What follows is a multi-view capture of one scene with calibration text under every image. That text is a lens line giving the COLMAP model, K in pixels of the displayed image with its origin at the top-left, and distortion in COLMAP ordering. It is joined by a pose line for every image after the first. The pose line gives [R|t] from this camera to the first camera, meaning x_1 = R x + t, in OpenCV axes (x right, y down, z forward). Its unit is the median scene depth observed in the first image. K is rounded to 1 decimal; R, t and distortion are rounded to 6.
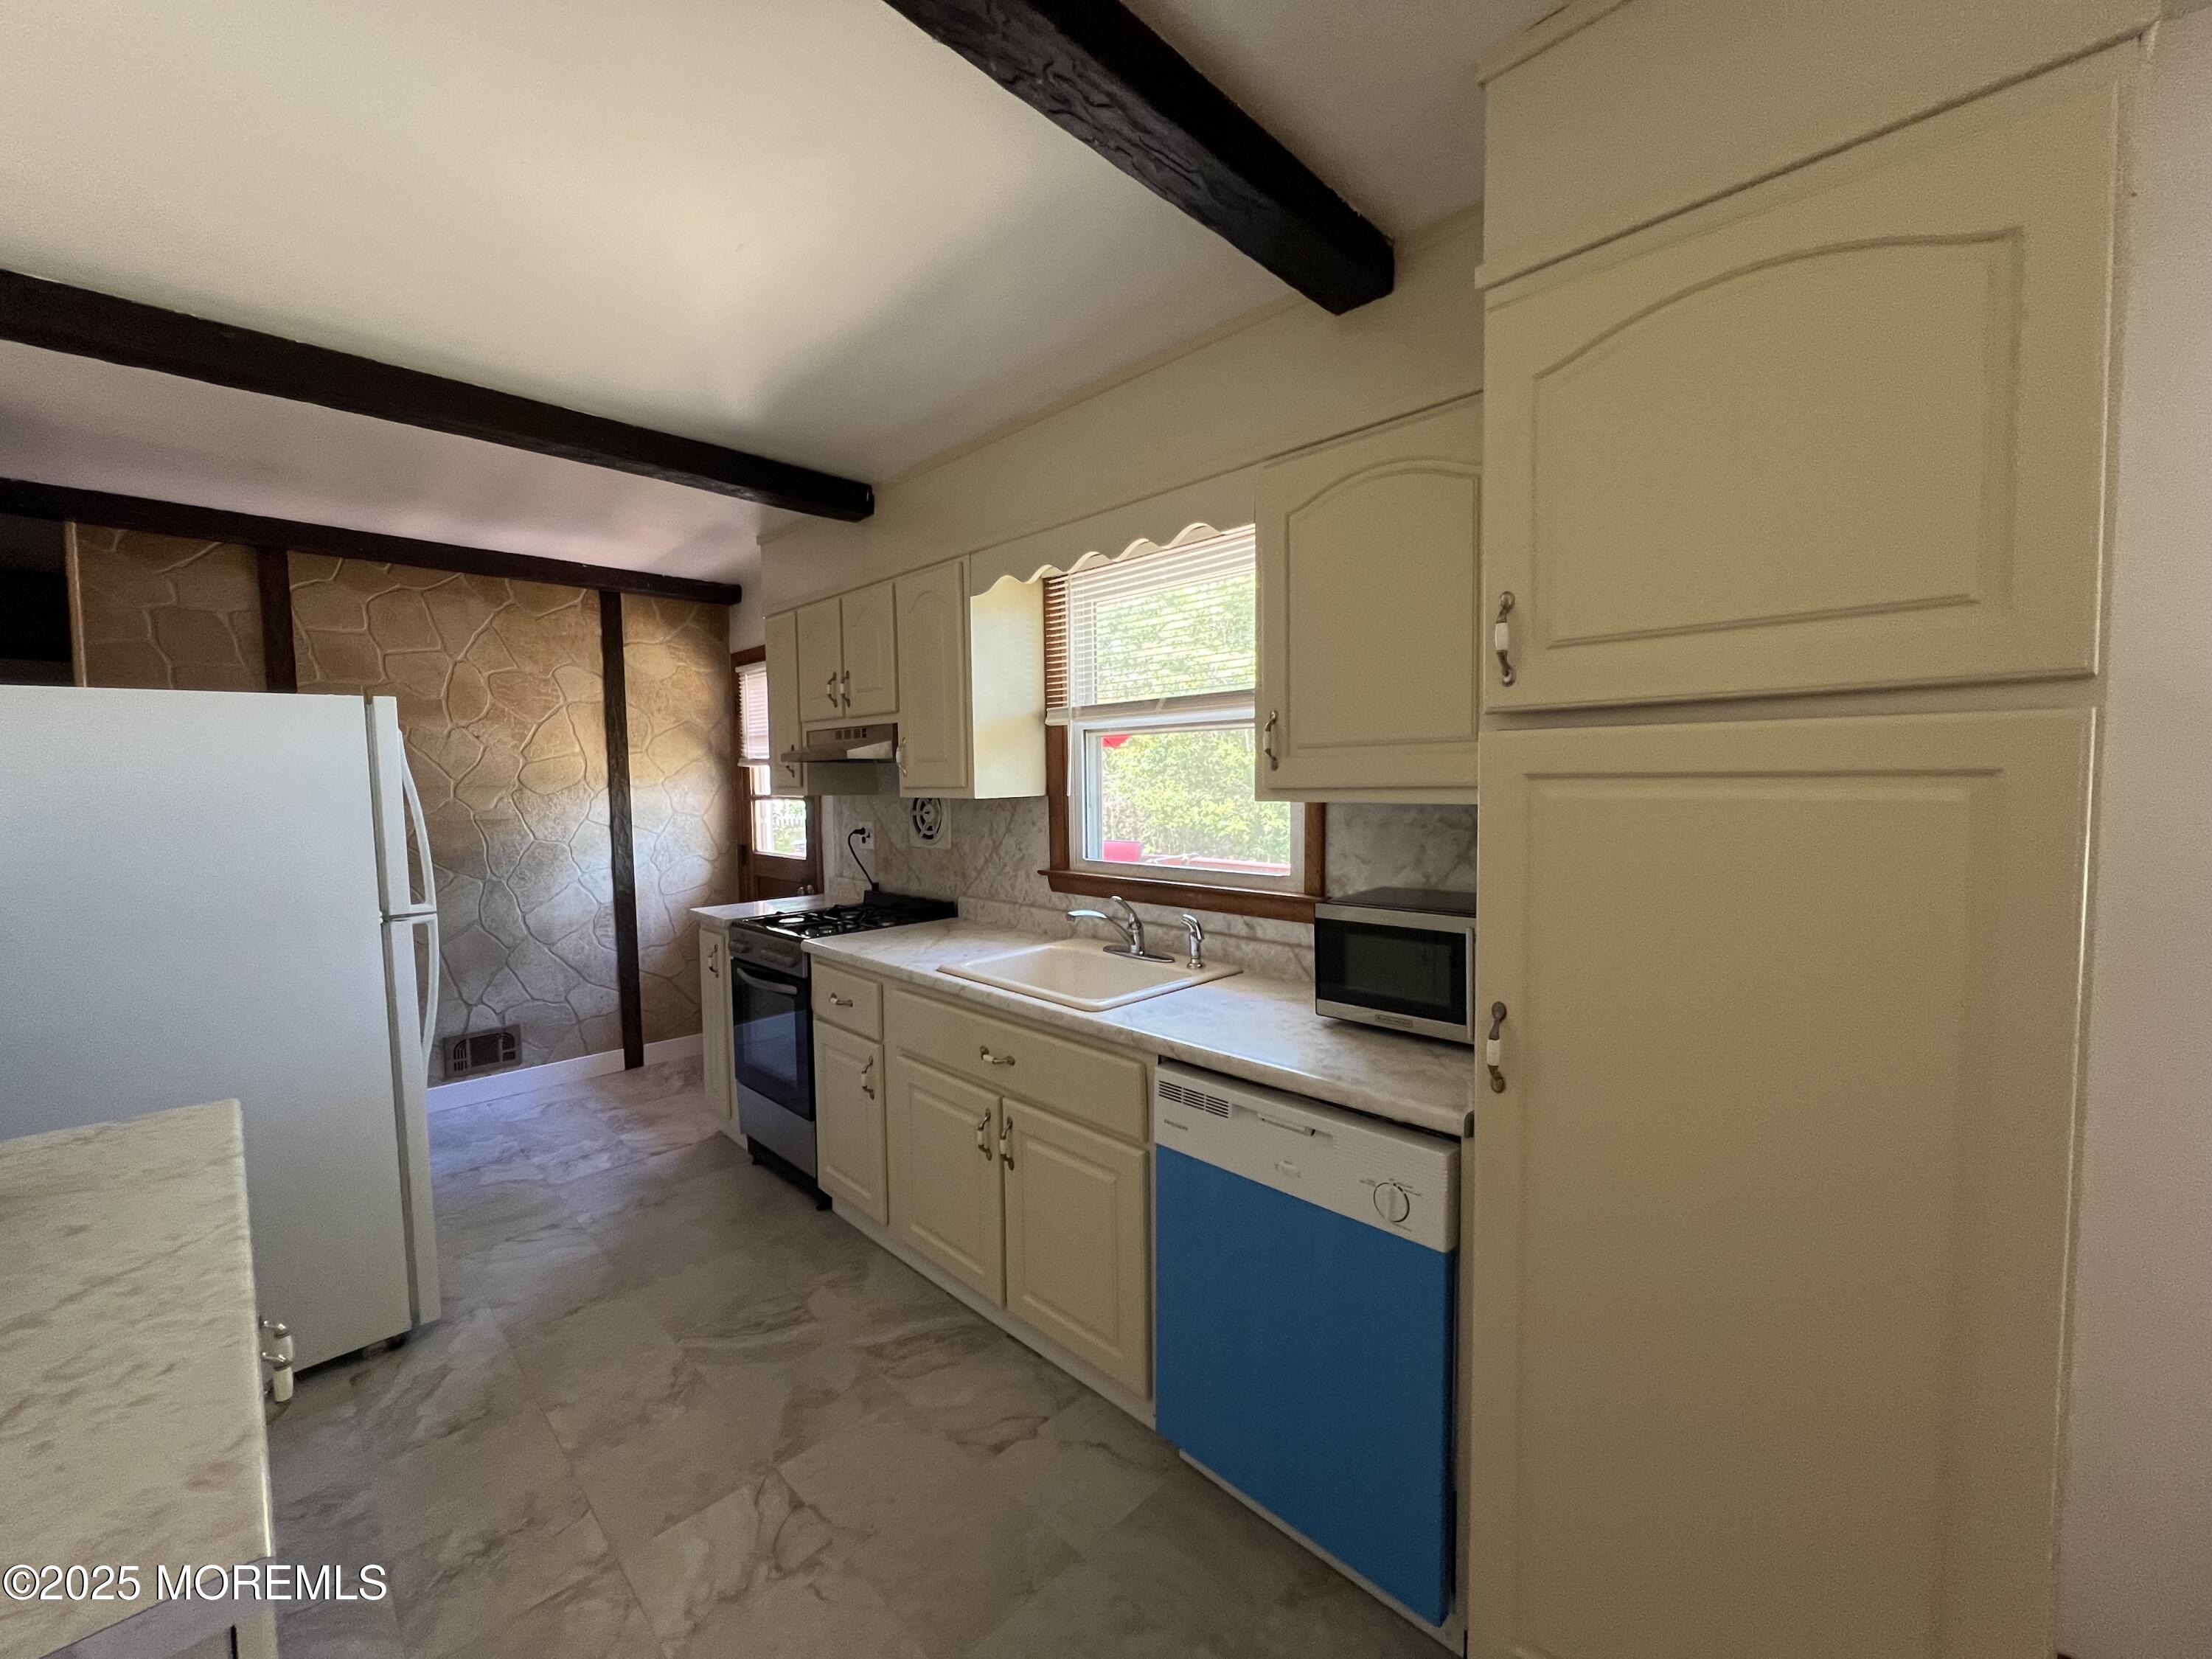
lens RADIAL K [[889.2, 0, 1106.0], [0, 889.2, 829.5], [0, 0, 1]] dist [-0.000009, -0.000019]
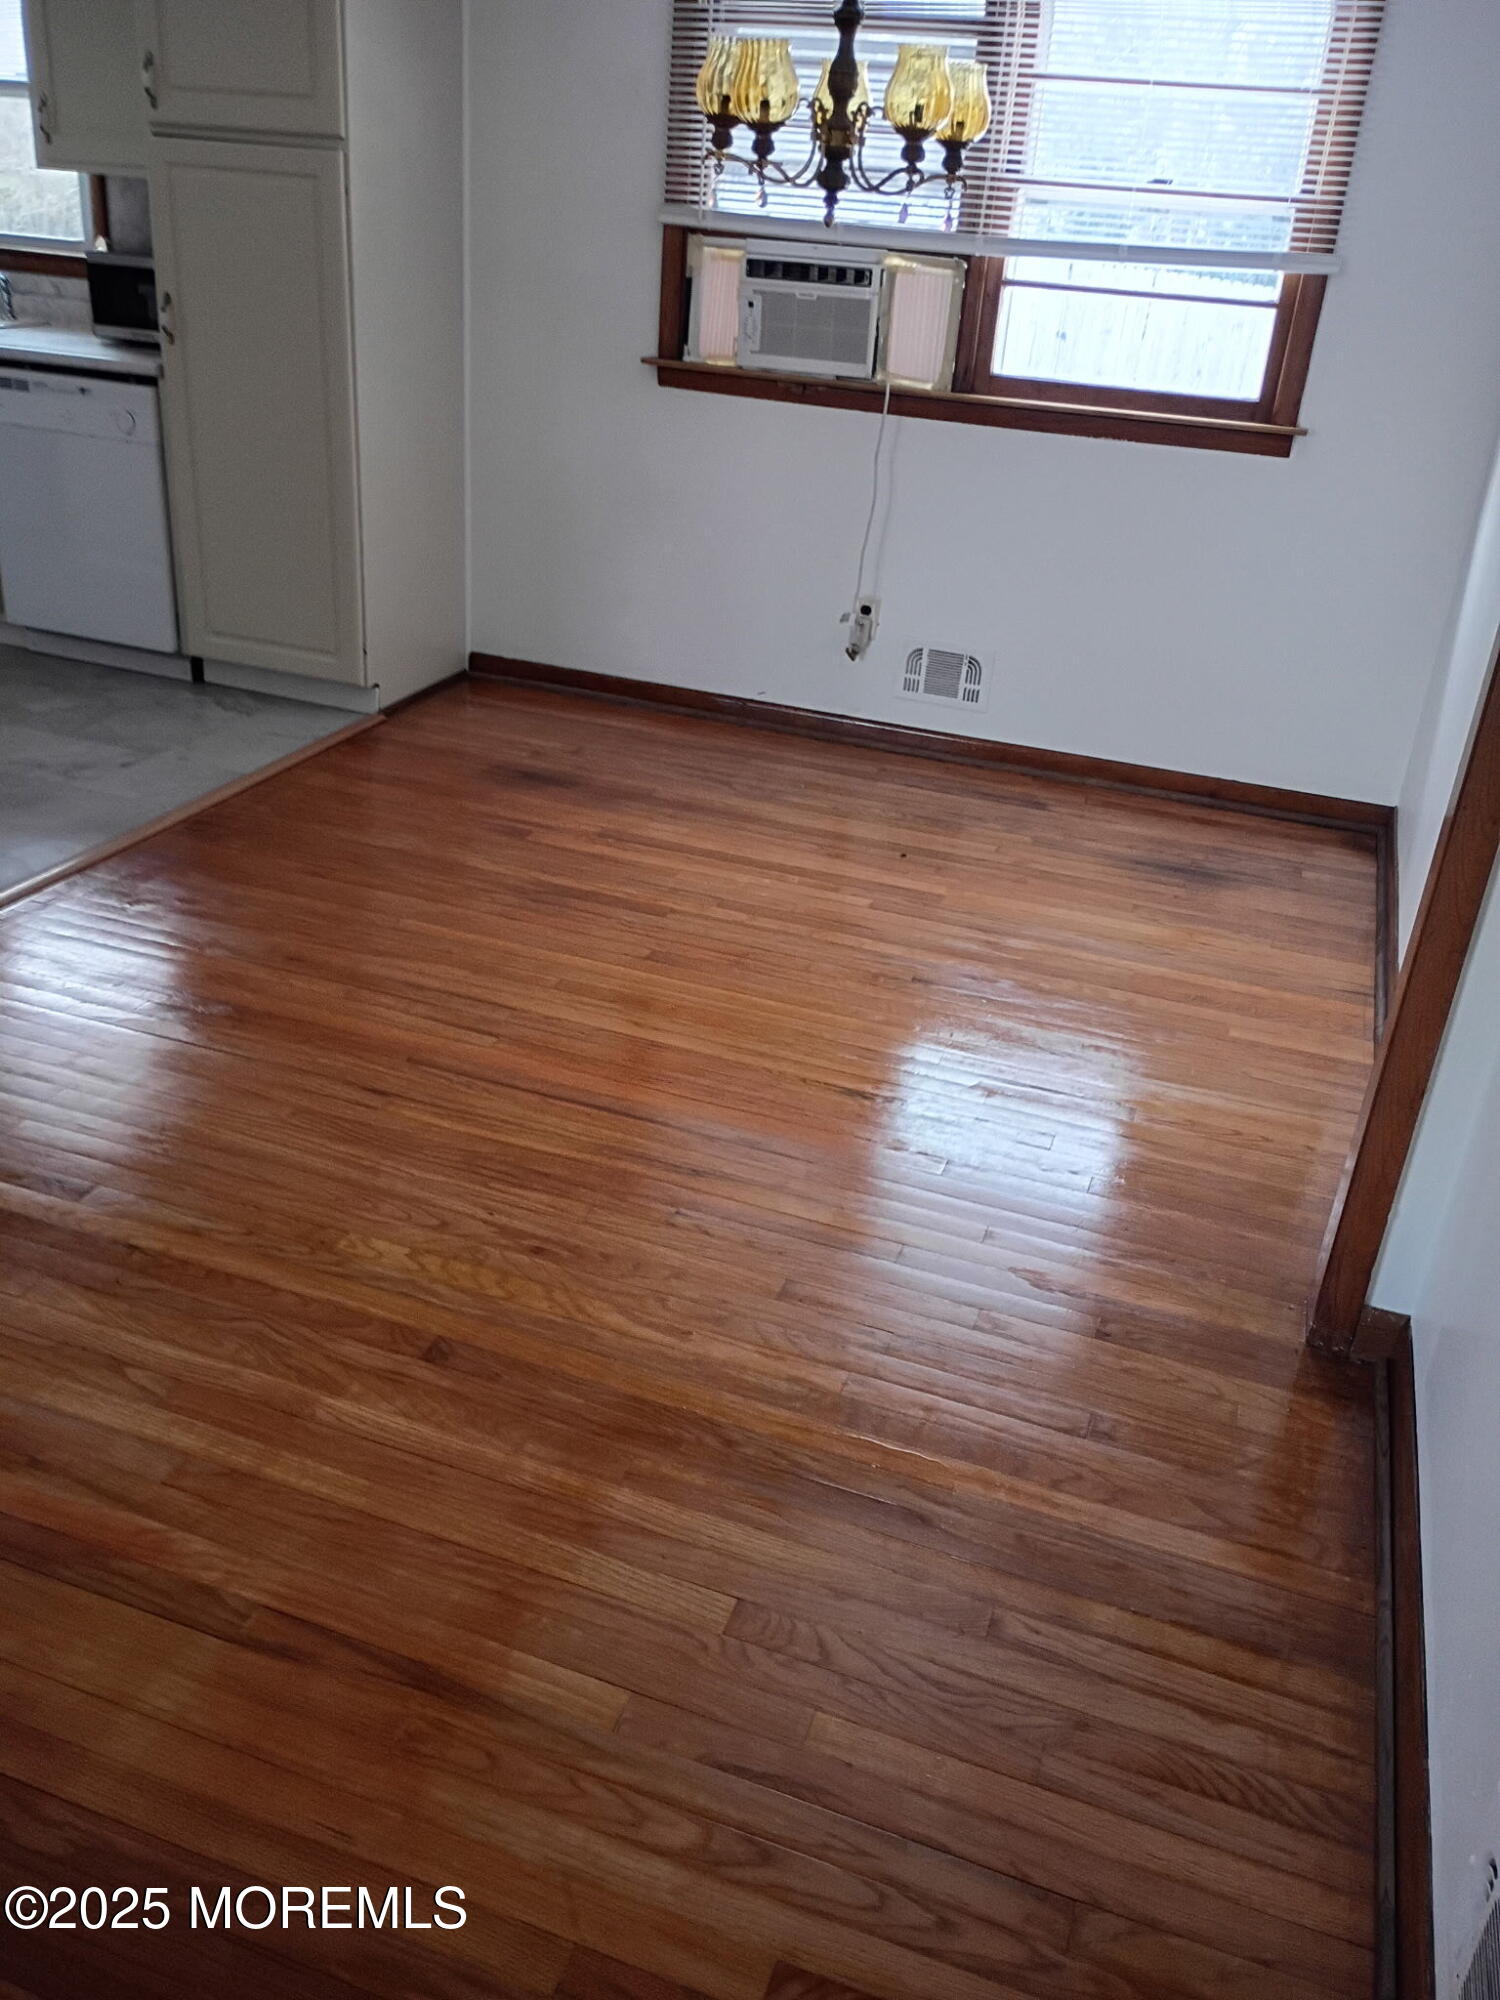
lens RADIAL K [[1679.8, 0, 750.0], [0, 1679.8, 1000.0], [0, 0, 1]] dist [0.000564, -0.000843]
pose [[0.896306, -0.129703, 0.424044, -0.103977], [-0.052961, 0.918111, 0.392769, 0.067196], [-0.440262, -0.374499, 0.816039, -2.020545]]
